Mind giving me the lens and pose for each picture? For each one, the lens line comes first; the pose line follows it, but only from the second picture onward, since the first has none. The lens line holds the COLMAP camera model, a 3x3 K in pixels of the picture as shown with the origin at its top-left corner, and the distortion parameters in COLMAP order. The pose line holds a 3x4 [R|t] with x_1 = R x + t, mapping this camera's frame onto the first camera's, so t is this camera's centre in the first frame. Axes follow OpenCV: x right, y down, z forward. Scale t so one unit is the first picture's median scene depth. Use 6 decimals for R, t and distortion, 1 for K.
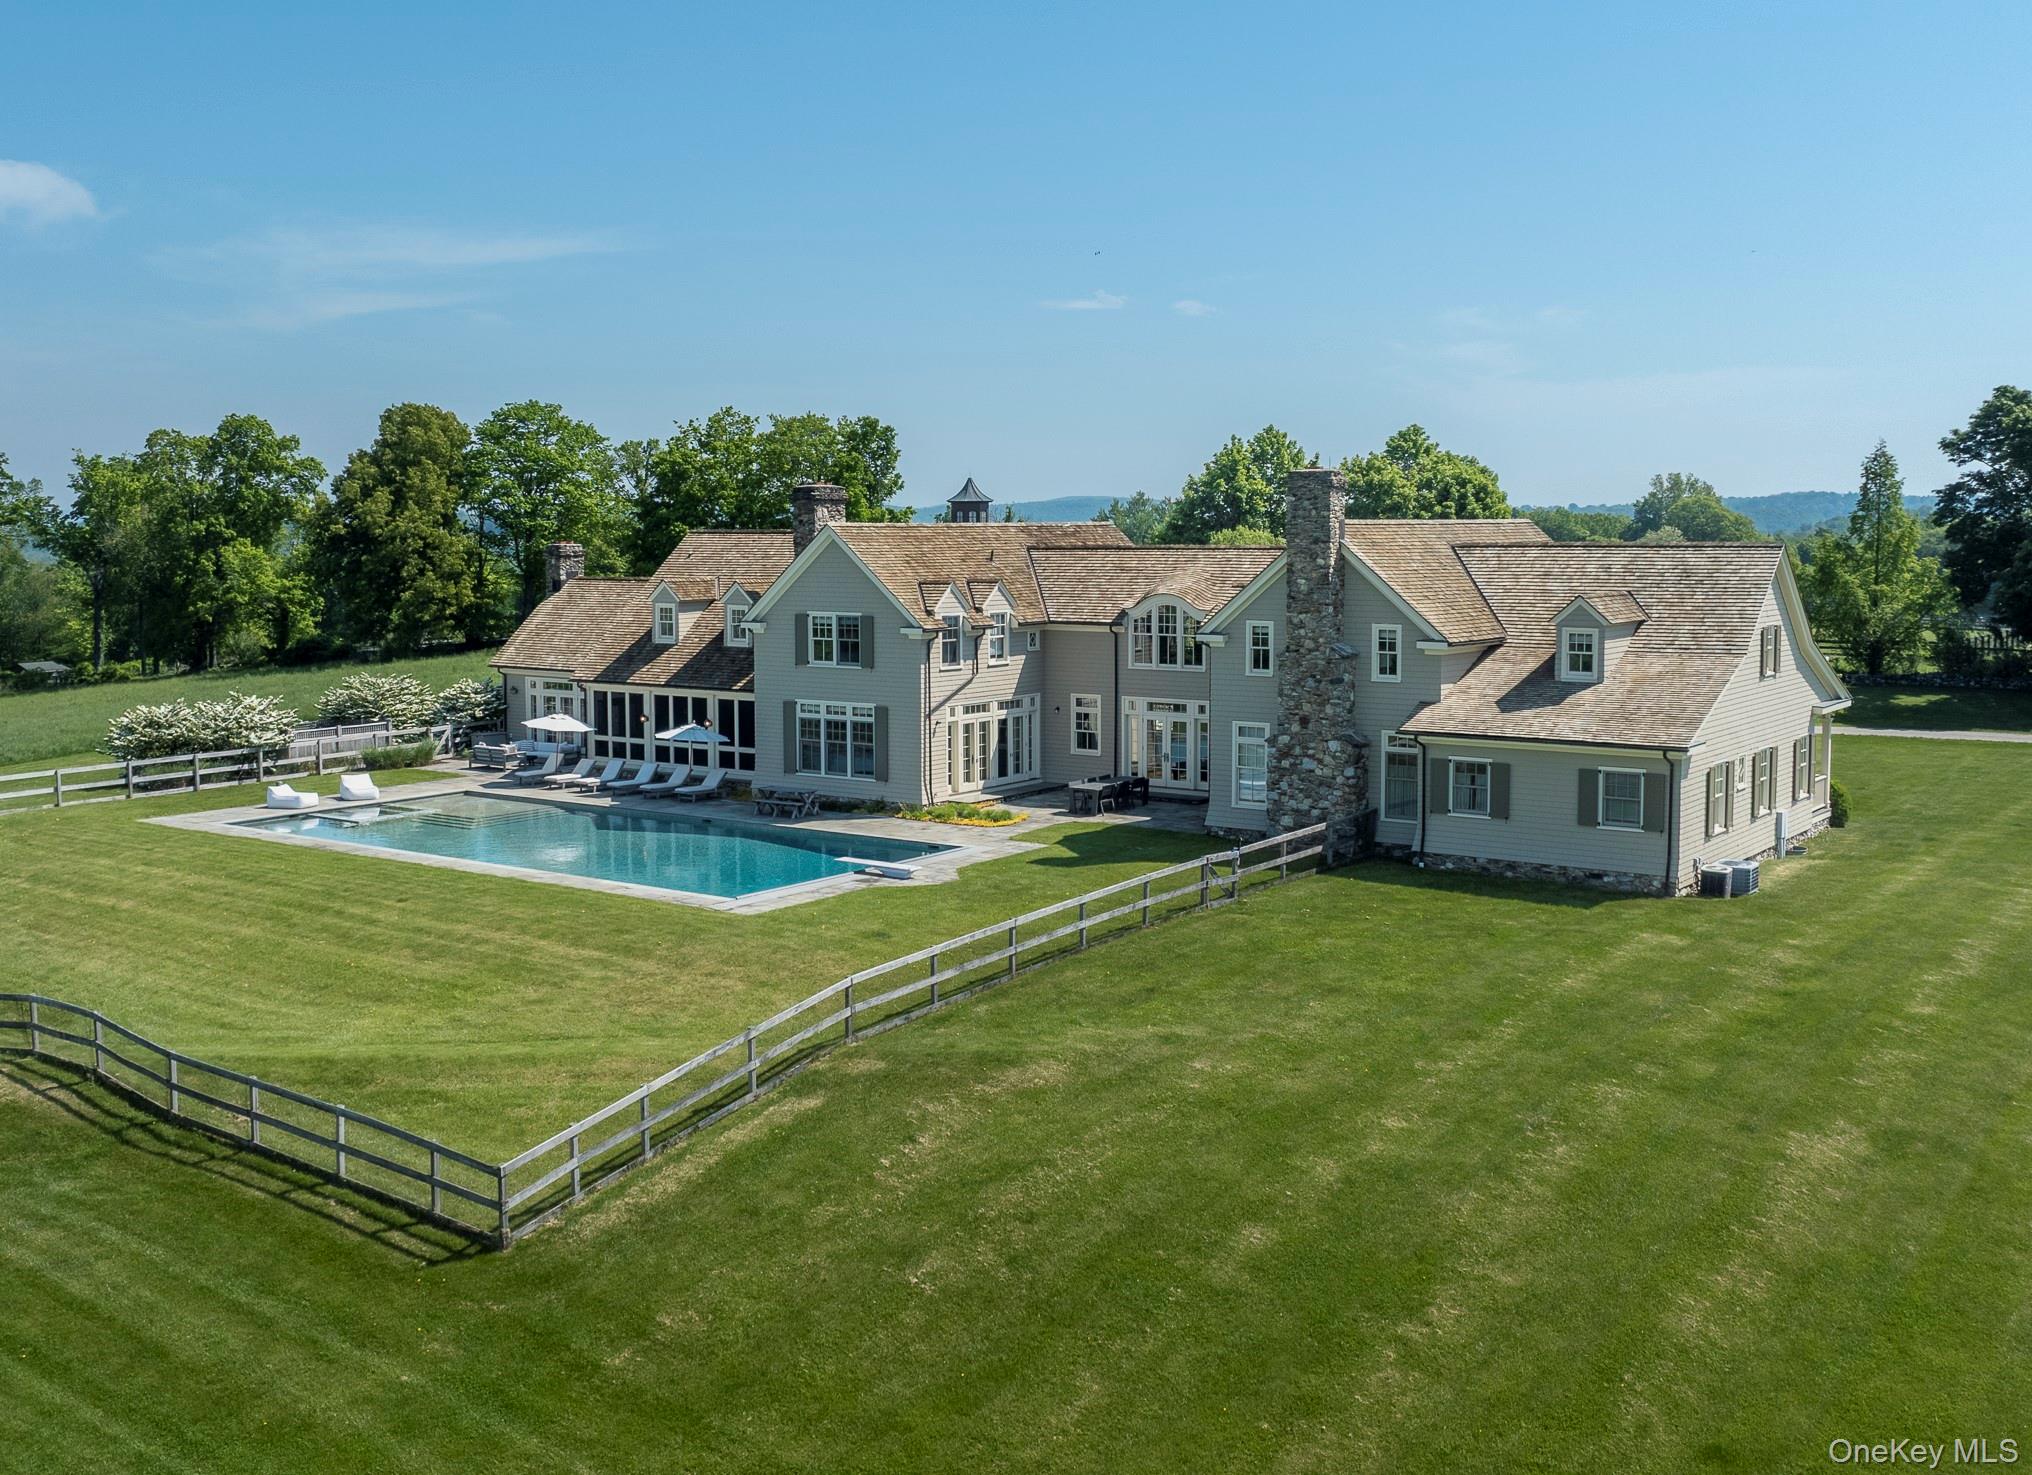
lens RADIAL K [[2033.3, 0, 929.6], [0, 2033.3, 657.0], [0, 0, 1]] dist [-0.038026, -0.015816]
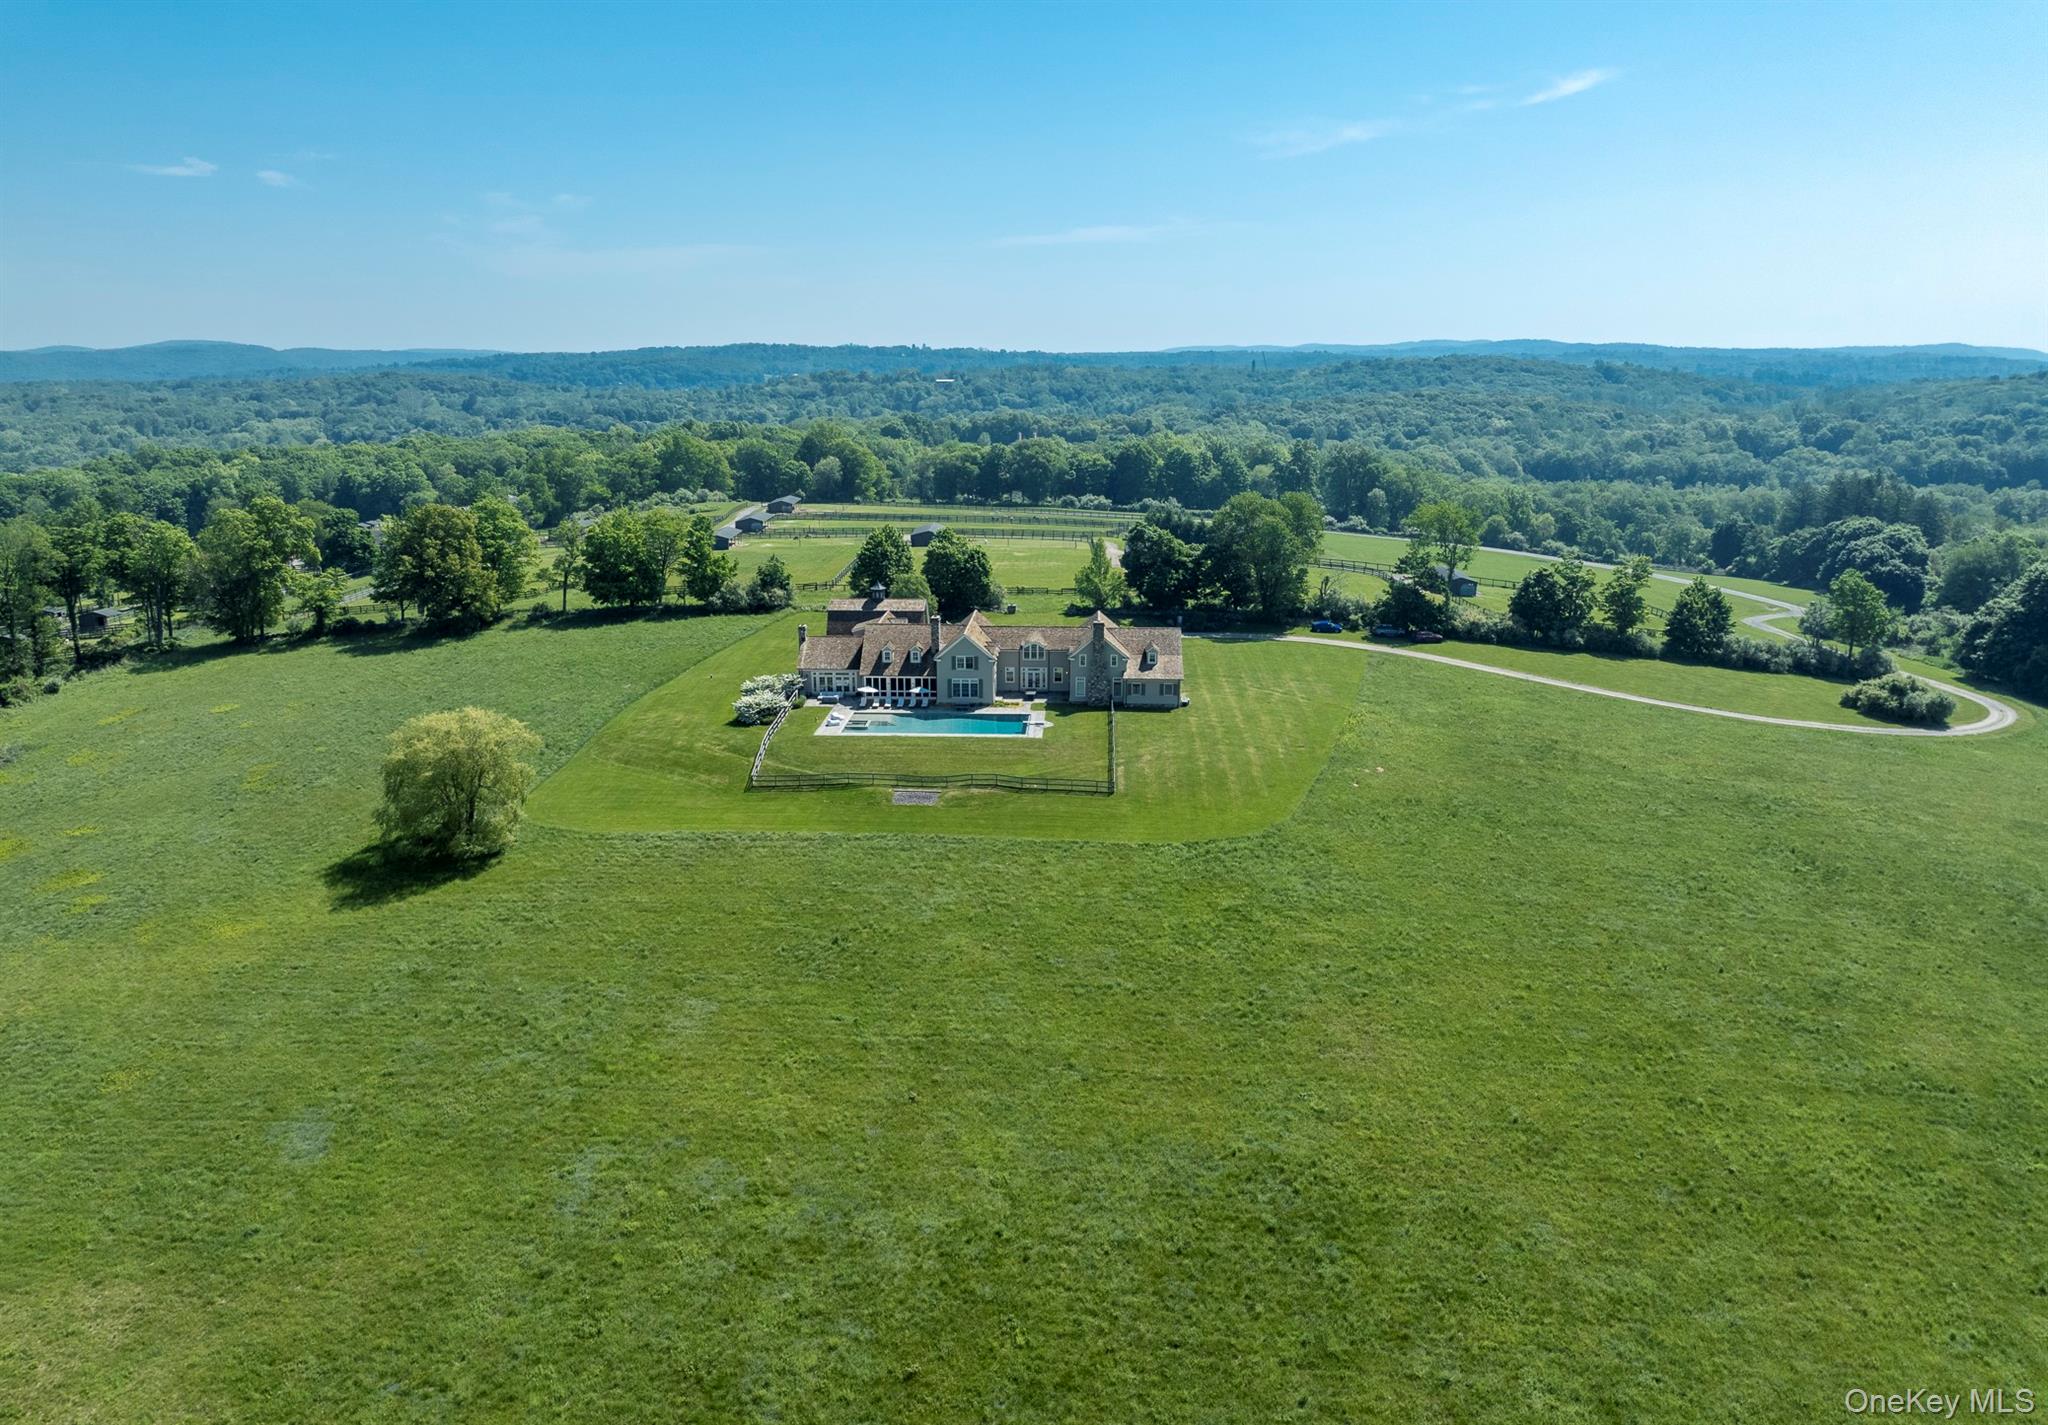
lens RADIAL K [[1440.1, 0, 1024.0], [0, 1440.1, 712.5], [0, 0, 1]] dist [-0.035694, -0.004275]
pose [[0.825359, -0.133800, 0.548525, -1.349953], [0.034936, 0.981756, 0.186909, -0.389150], [-0.563526, -0.135104, 0.814975, -1.199055]]
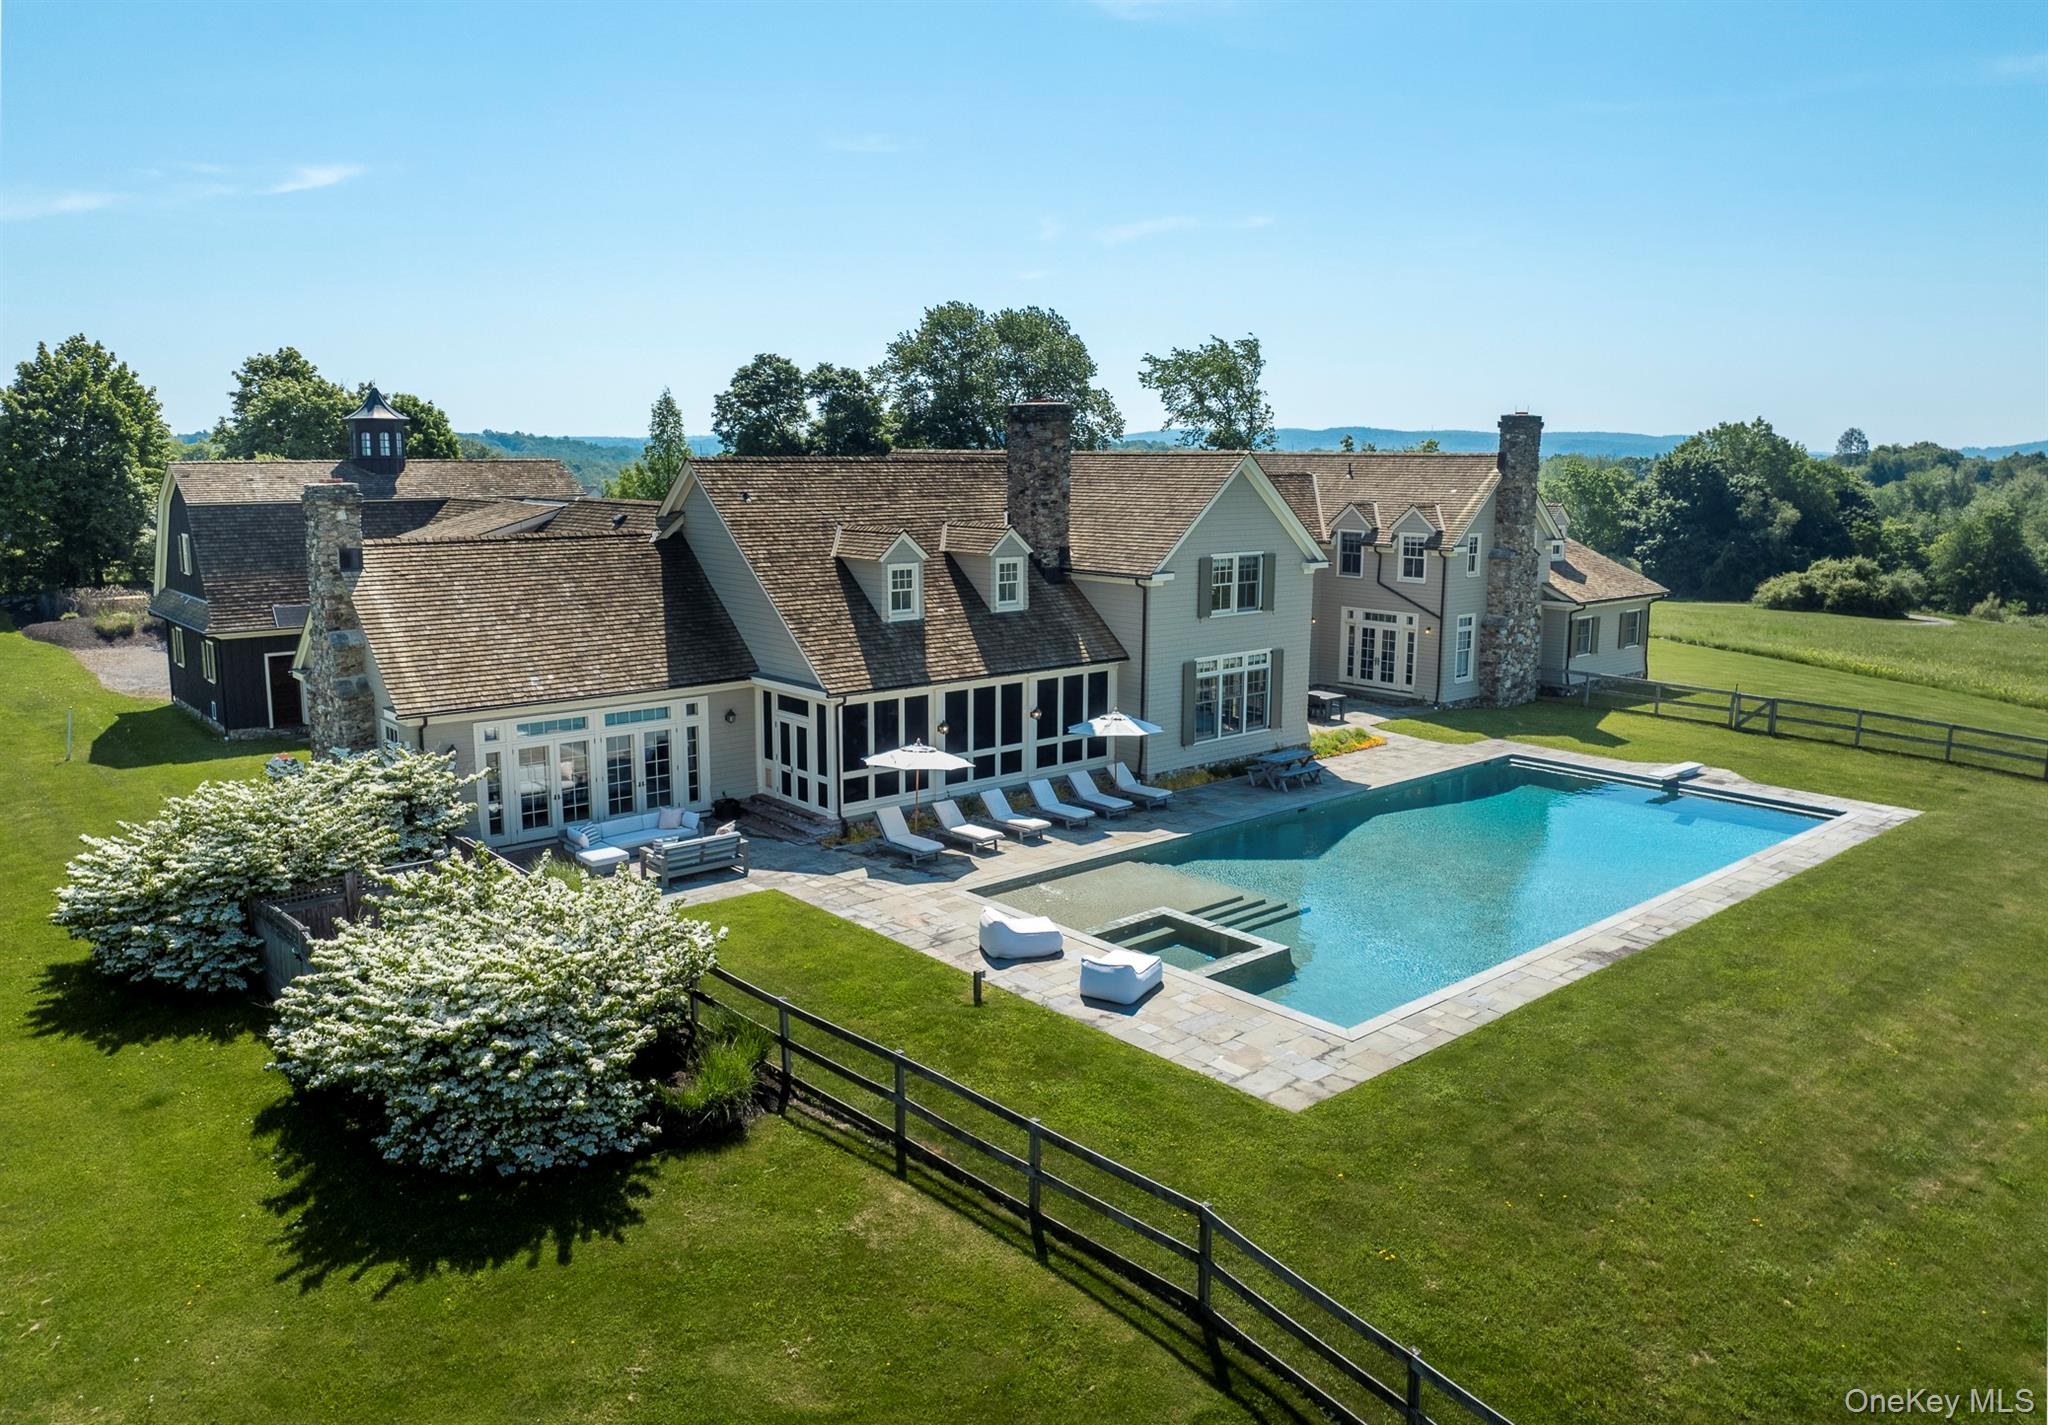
lens RADIAL K [[1440.1, 0, 1024.0], [0, 1440.1, 712.5], [0, 0, 1]] dist [-0.035694, -0.004275]
pose [[0.199385, -0.169261, 0.965192, -0.628385], [0.057732, 0.985287, 0.160859, -0.054931], [-0.978219, 0.023649, 0.206224, 0.887487]]
